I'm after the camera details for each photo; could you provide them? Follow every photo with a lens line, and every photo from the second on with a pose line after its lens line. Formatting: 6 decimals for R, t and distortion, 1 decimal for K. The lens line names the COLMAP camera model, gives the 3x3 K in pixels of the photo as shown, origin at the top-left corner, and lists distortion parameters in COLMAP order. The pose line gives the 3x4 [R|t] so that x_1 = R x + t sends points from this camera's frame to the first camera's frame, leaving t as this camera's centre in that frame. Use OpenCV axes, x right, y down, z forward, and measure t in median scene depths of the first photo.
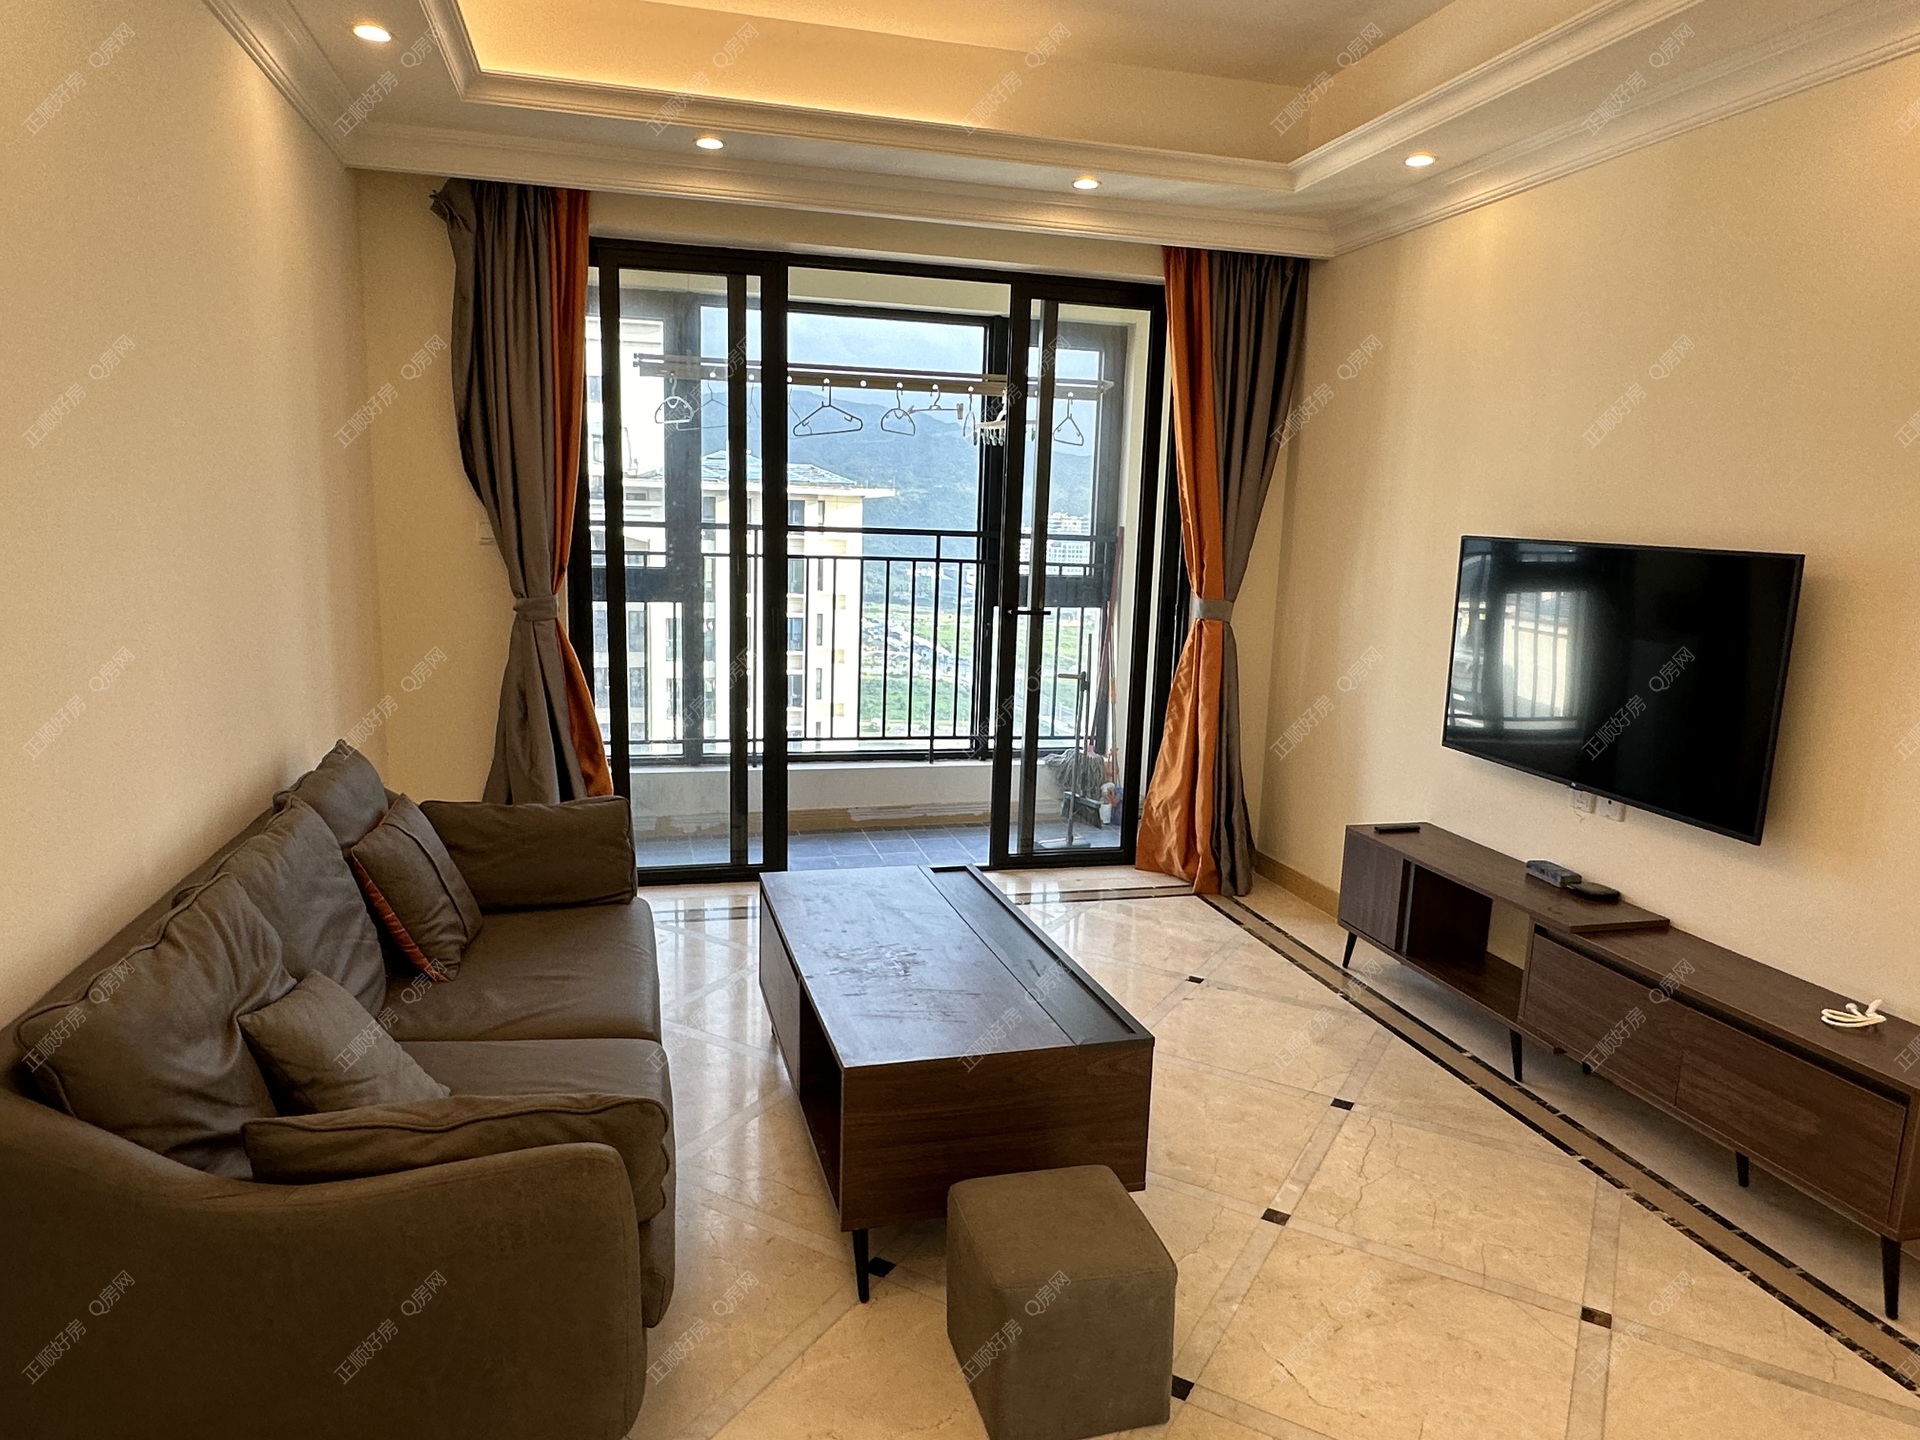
lens RADIAL K [[1215.5, 0, 961.1], [0, 1215.5, 719.1], [0, 0, 1]] dist [0.002080, 0.000550]
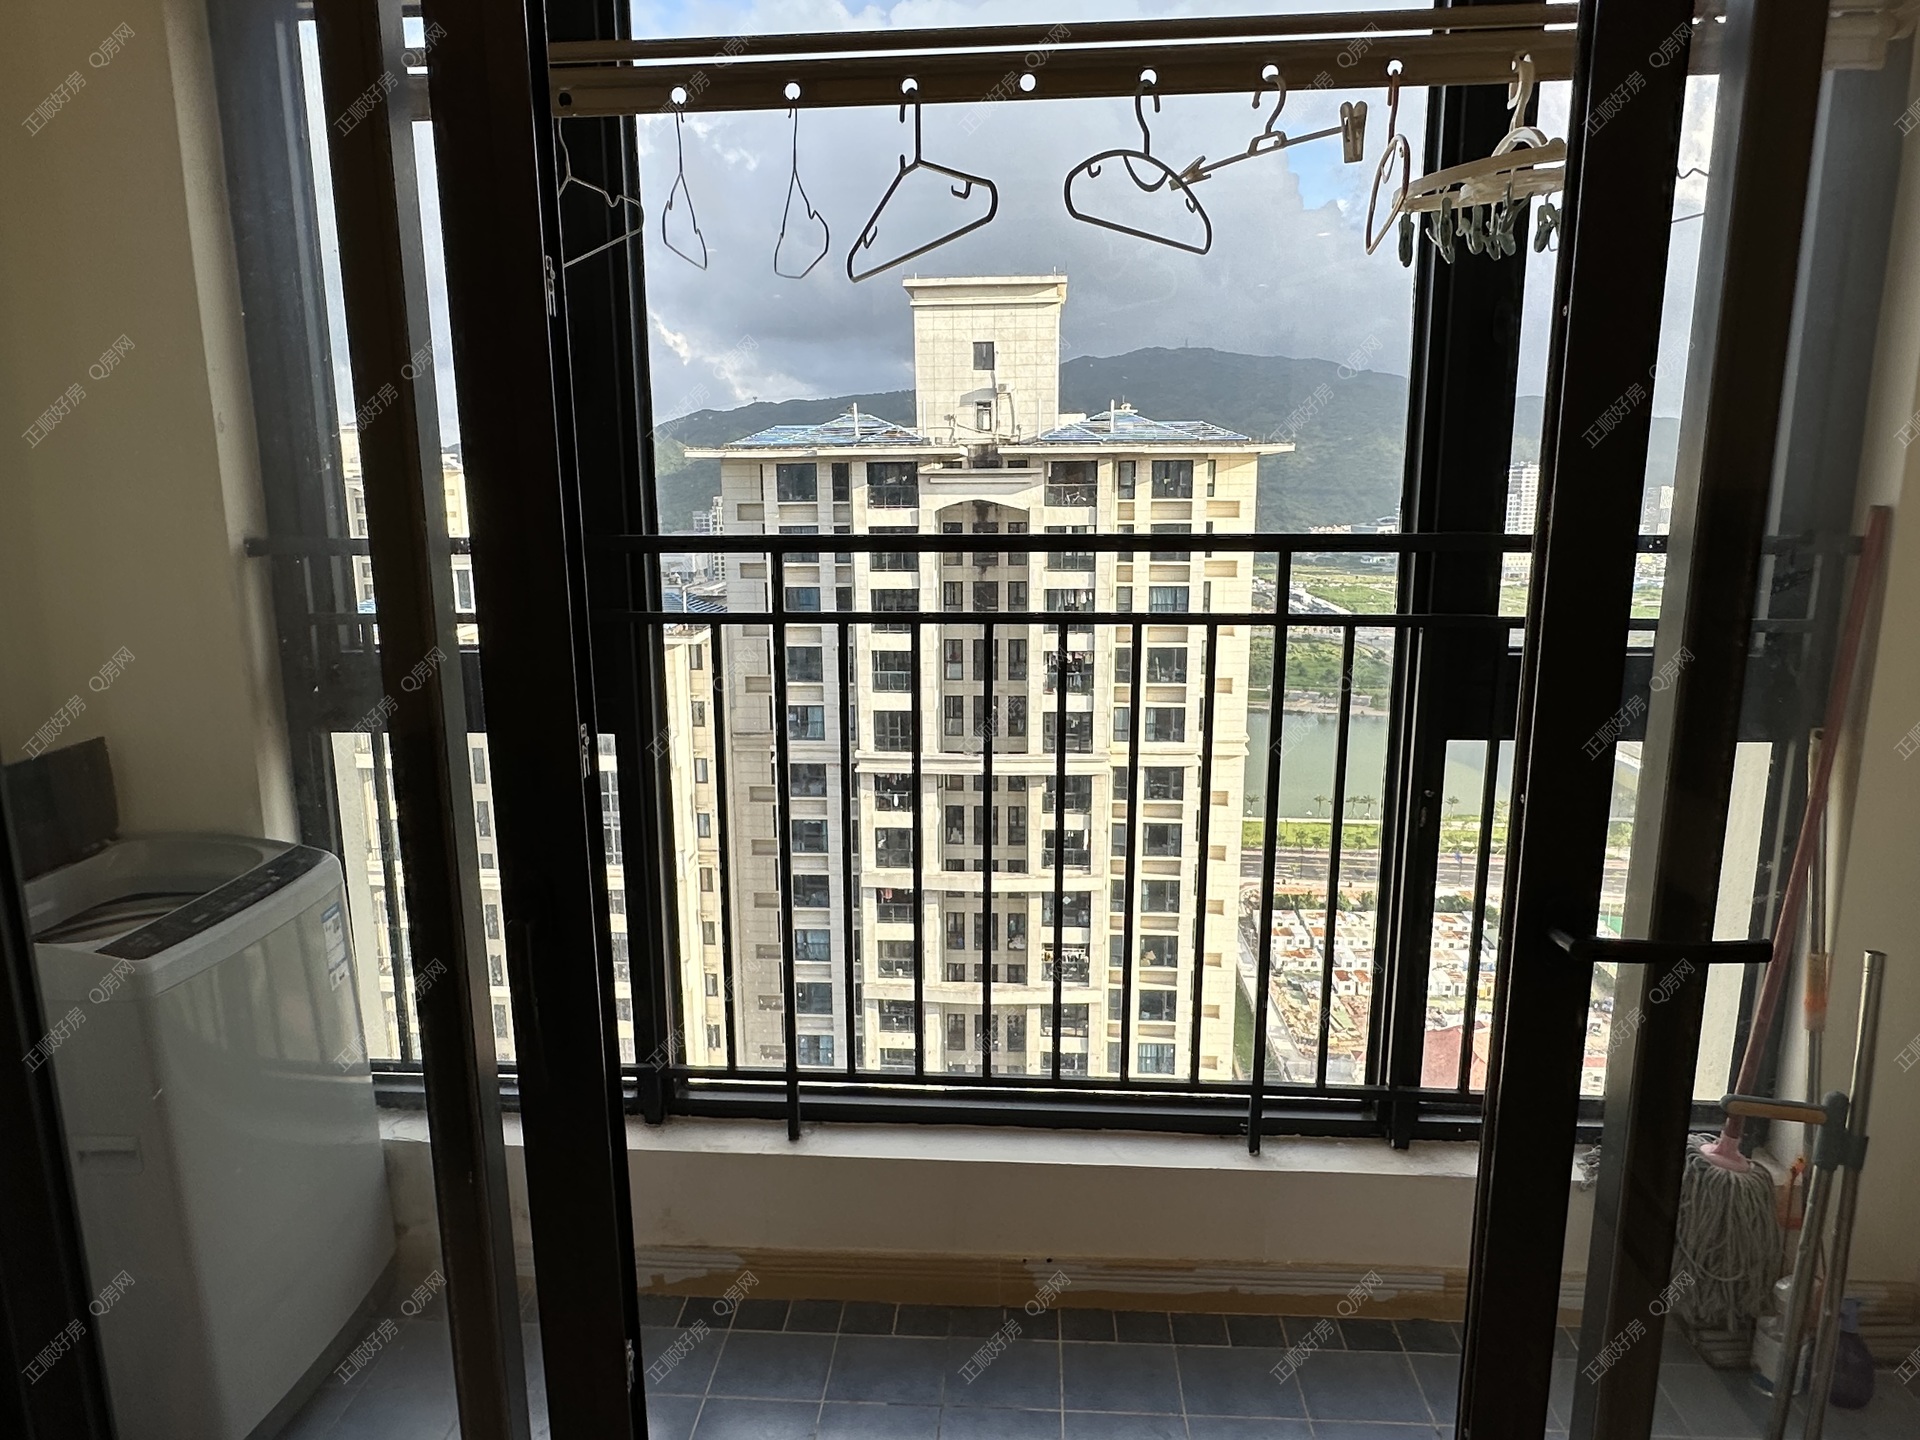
lens RADIAL K [[1215.5, 0, 958.0], [0, 1215.5, 722.7], [0, 0, 1]] dist [0.002080, 0.000550]
pose [[0.947311, 0.025429, -0.319304, 0.005550], [-0.014803, 0.999254, 0.035662, -0.111461], [0.319973, -0.029056, 0.946981, 0.629242]]
